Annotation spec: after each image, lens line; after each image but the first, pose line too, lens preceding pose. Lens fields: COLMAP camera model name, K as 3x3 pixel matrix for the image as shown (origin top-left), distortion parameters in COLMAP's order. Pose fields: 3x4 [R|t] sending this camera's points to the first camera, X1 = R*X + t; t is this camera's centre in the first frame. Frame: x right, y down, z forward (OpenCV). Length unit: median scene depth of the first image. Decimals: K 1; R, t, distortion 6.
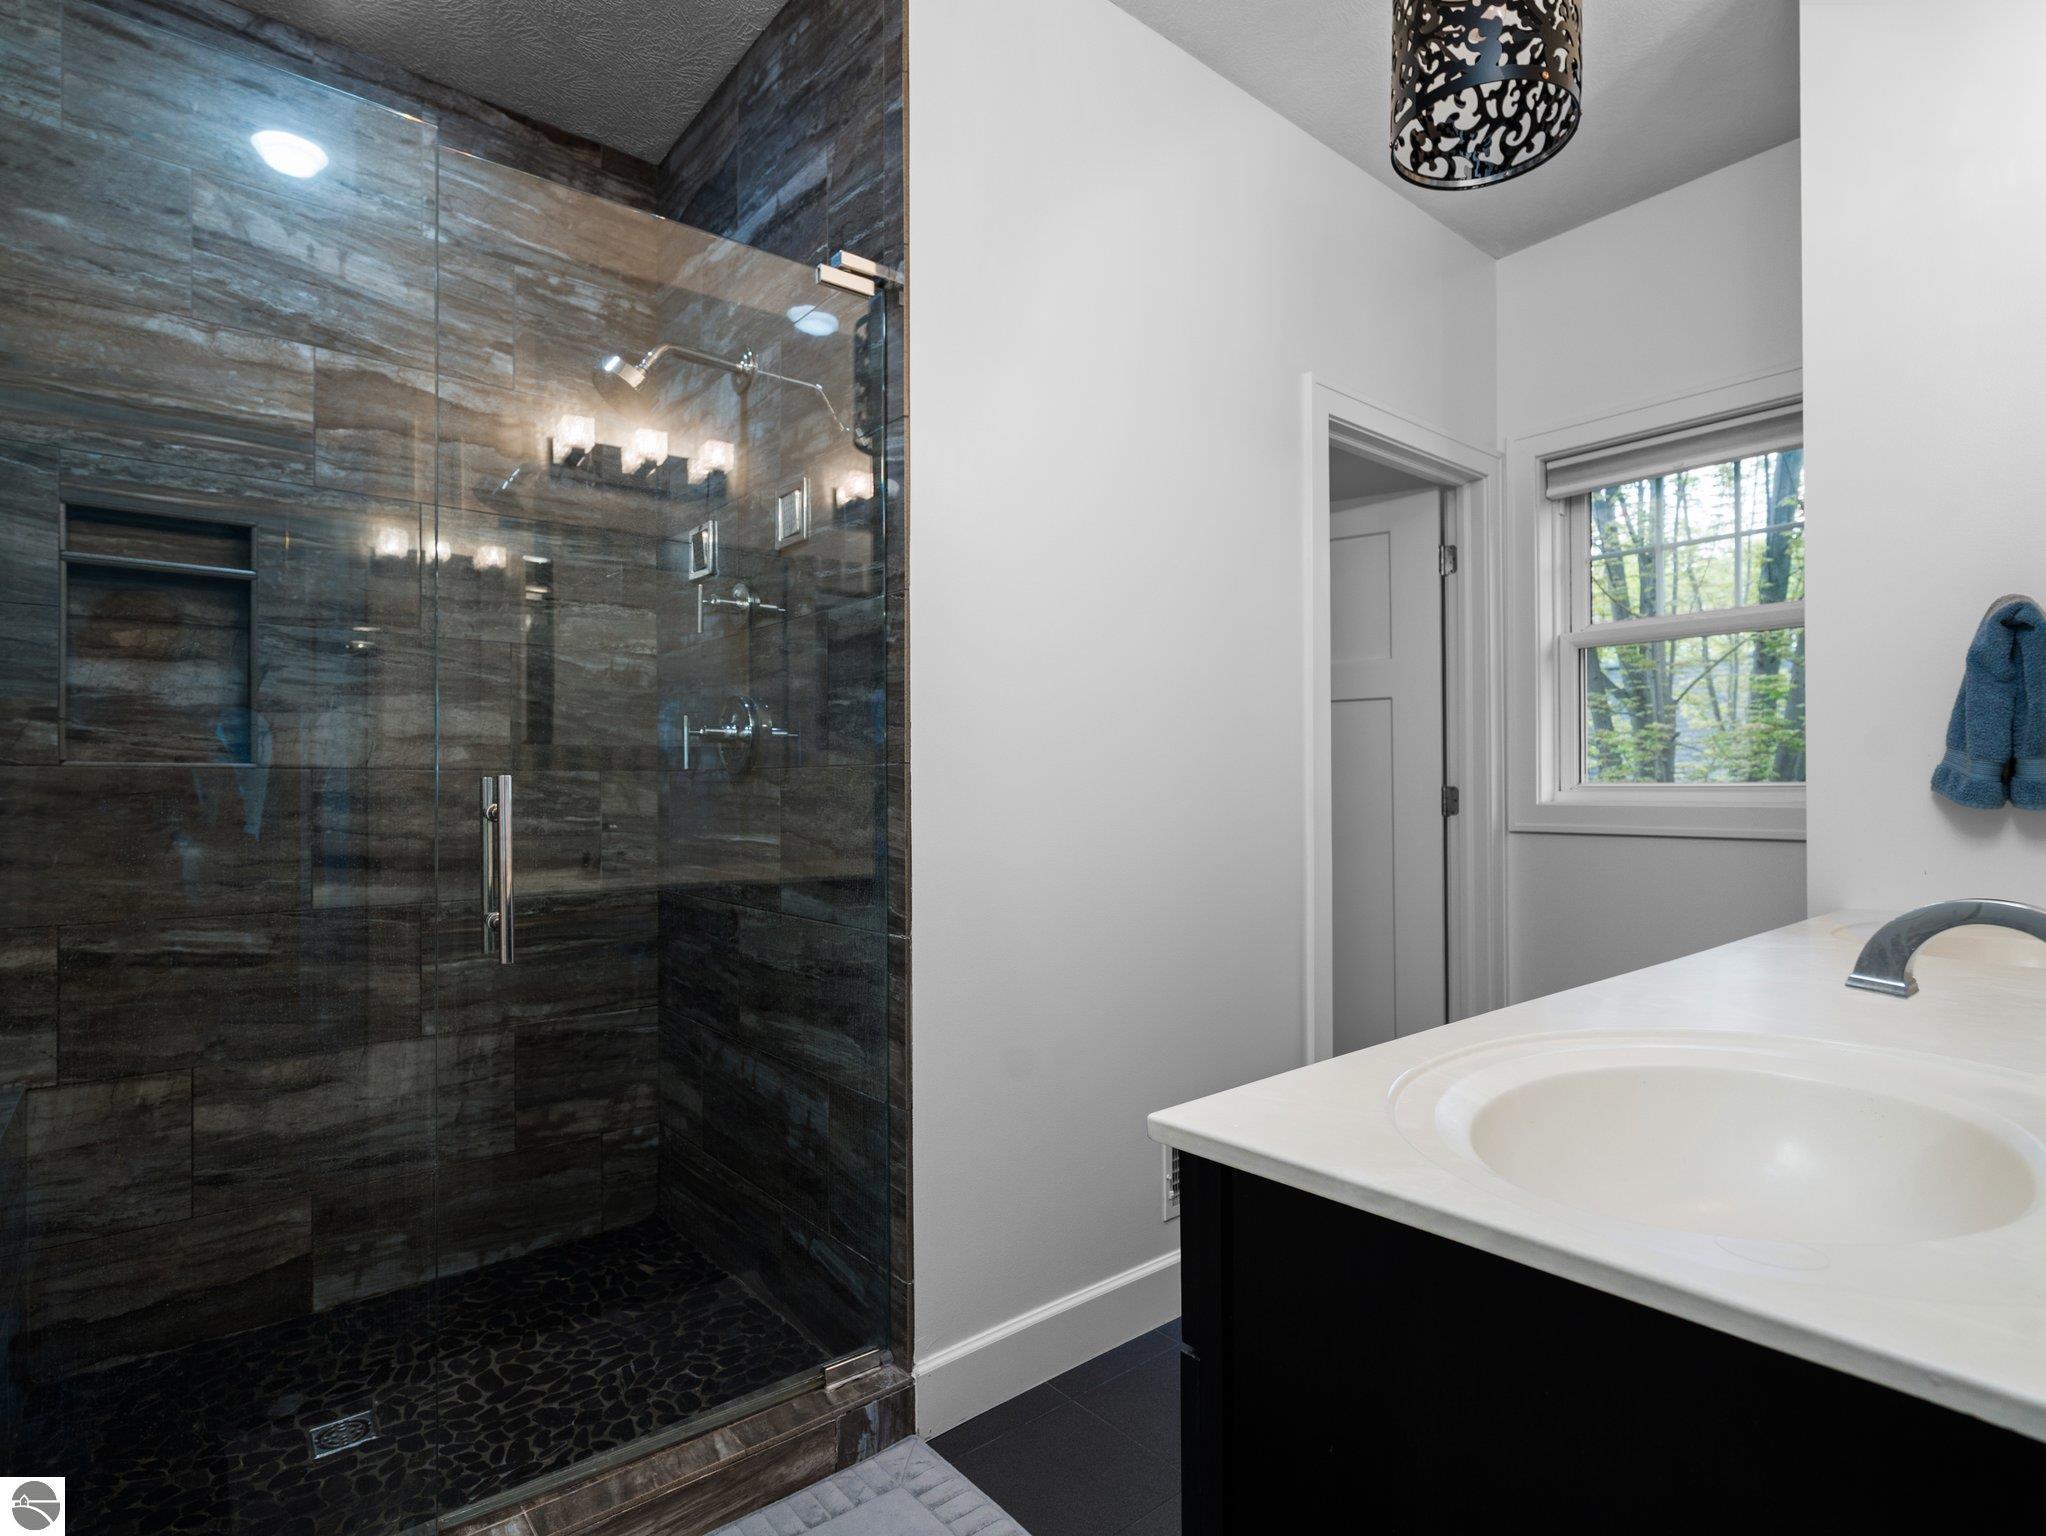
lens RADIAL K [[1055.2, 0, 1019.5], [0, 1055.2, 794.0], [0, 0, 1]] dist [0.000952, 0.000451]
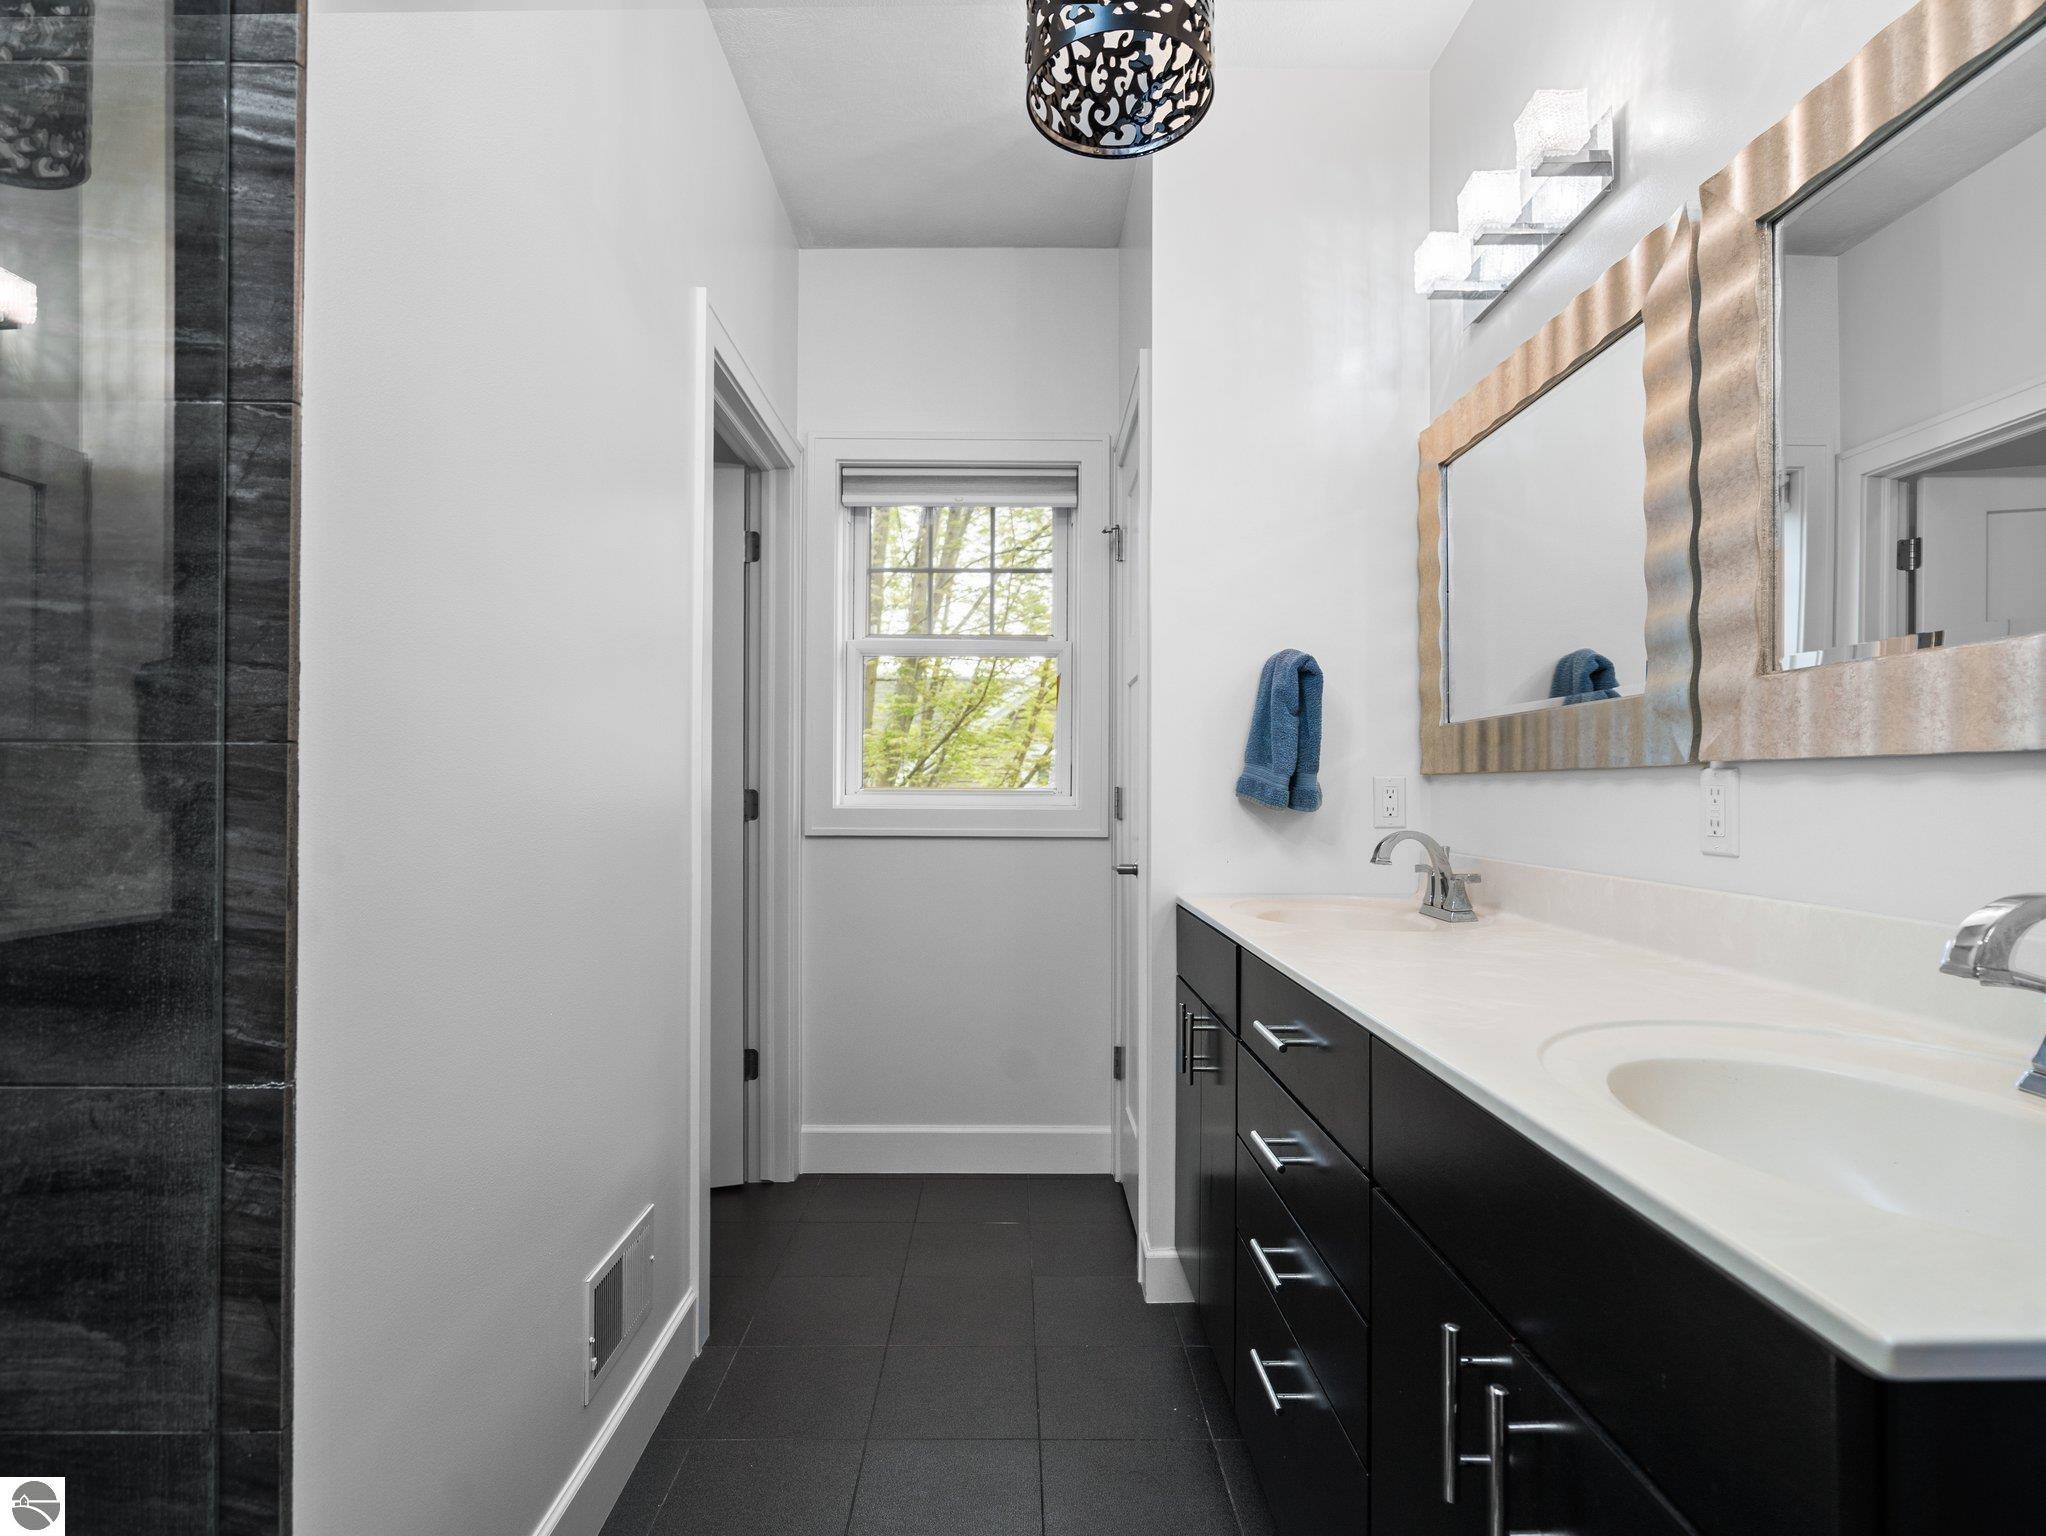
lens RADIAL K [[1045.3, 0, 1016.0], [0, 1045.3, 783.6], [0, 0, 1]] dist [-0.000329, 0.000664]
pose [[0.634424, 0.010137, 0.772919, -0.271573], [-0.002148, 0.999933, -0.011351, -0.004033], [-0.772983, 0.005541, 0.634403, 0.405145]]
